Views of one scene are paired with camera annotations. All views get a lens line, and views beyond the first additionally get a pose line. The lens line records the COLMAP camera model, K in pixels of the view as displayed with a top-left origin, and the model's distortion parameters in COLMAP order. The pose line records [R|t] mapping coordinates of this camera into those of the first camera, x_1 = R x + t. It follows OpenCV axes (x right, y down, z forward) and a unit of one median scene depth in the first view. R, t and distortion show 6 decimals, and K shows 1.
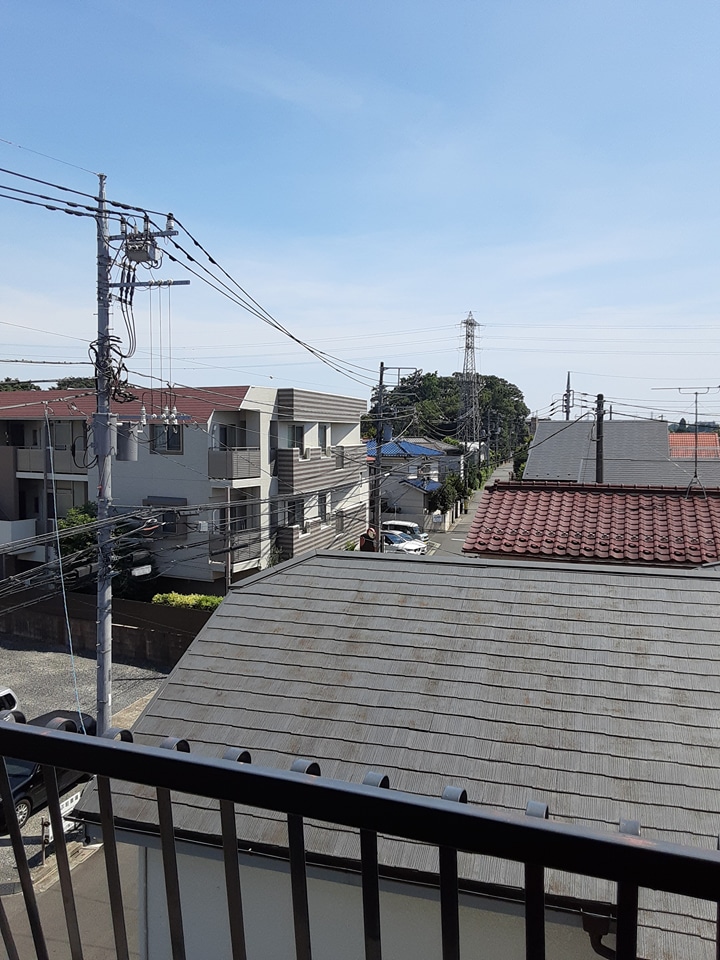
lens RADIAL K [[768.1, 0, 347.9], [0, 768.1, 482.7], [0, 0, 1]] dist [0.138714, -0.203959]
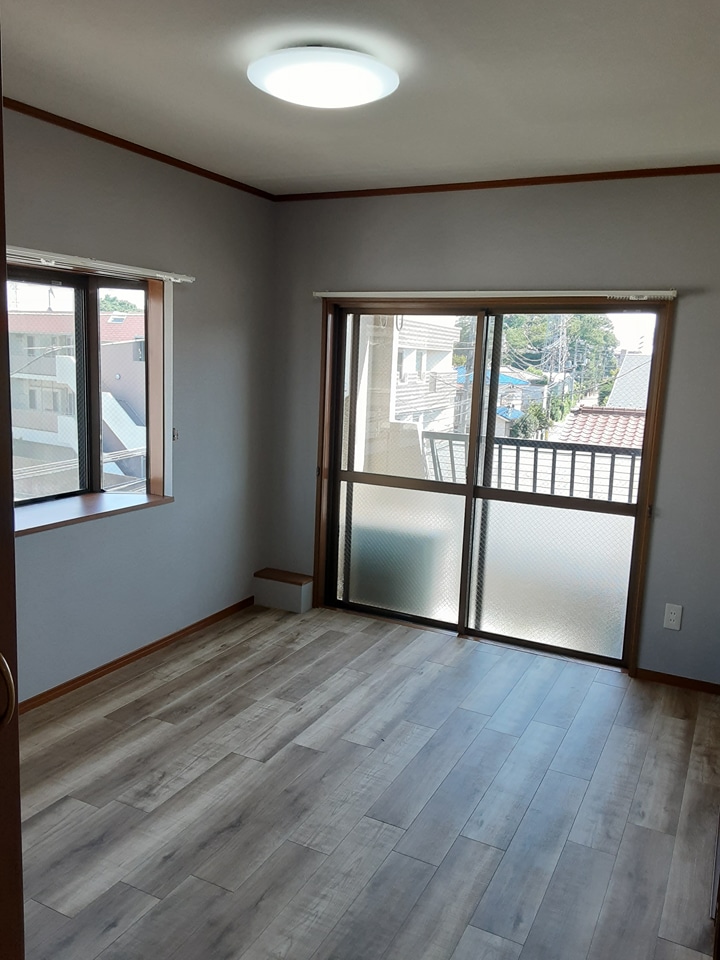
lens RADIAL K [[768.1, 0, 347.9], [0, 768.1, 482.7], [0, 0, 1]] dist [0.138714, -0.203959]
pose [[0.994302, 0.052726, -0.092642, -0.034339], [-0.043631, 0.994269, 0.097595, 0.010953], [0.097257, -0.092997, 0.990905, -0.164117]]
